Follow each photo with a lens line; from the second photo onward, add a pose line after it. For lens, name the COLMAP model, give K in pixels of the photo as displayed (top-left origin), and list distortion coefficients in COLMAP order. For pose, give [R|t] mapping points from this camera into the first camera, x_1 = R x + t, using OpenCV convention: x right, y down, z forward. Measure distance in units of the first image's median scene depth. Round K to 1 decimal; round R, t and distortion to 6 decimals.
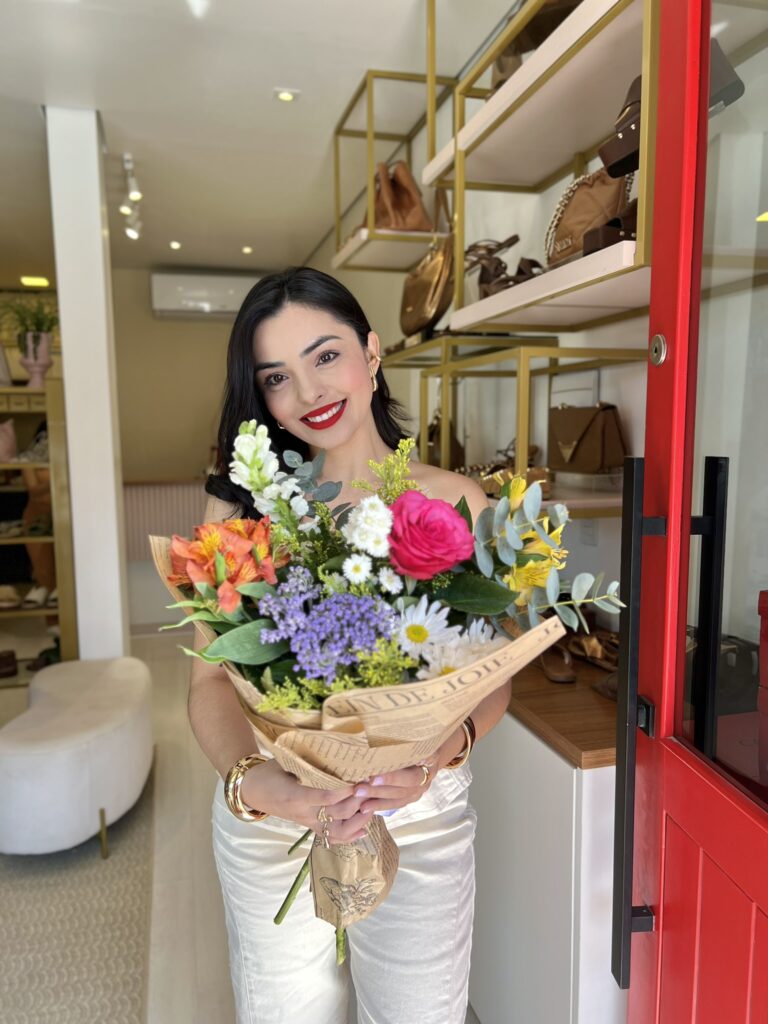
lens RADIAL K [[772.9, 0, 382.8], [0, 772.9, 509.8], [0, 0, 1]] dist [0.037078, -0.036858]
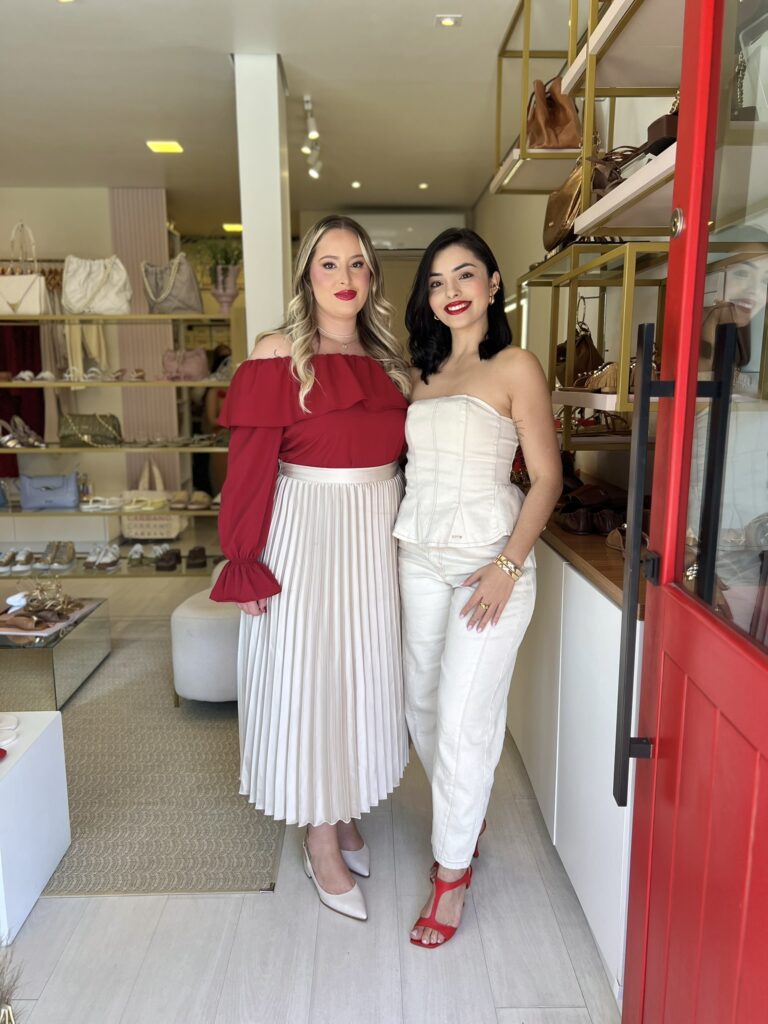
lens RADIAL K [[772.9, 0, 389.5], [0, 772.9, 505.9], [0, 0, 1]] dist [0.037078, -0.036858]
pose [[0.972379, 0.042562, -0.229493, 0.063486], [-0.028782, 0.997594, 0.063063, 0.044847], [0.231625, -0.054715, 0.971265, -0.058017]]
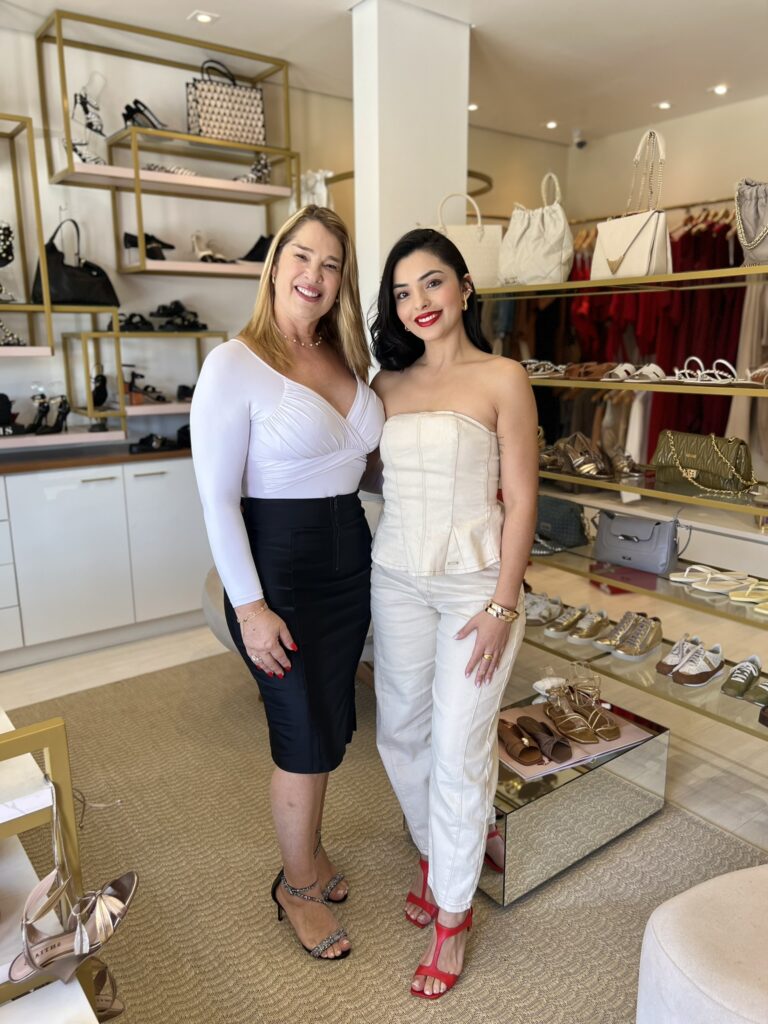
lens RADIAL K [[772.9, 0, 383.9], [0, 772.9, 514.4], [0, 0, 1]] dist [0.037078, -0.036858]
pose [[0.335231, 0.213987, -0.917513, -0.084156], [-0.097685, 0.976510, 0.192056, -0.048664], [0.937058, 0.025244, 0.348260, 0.485313]]
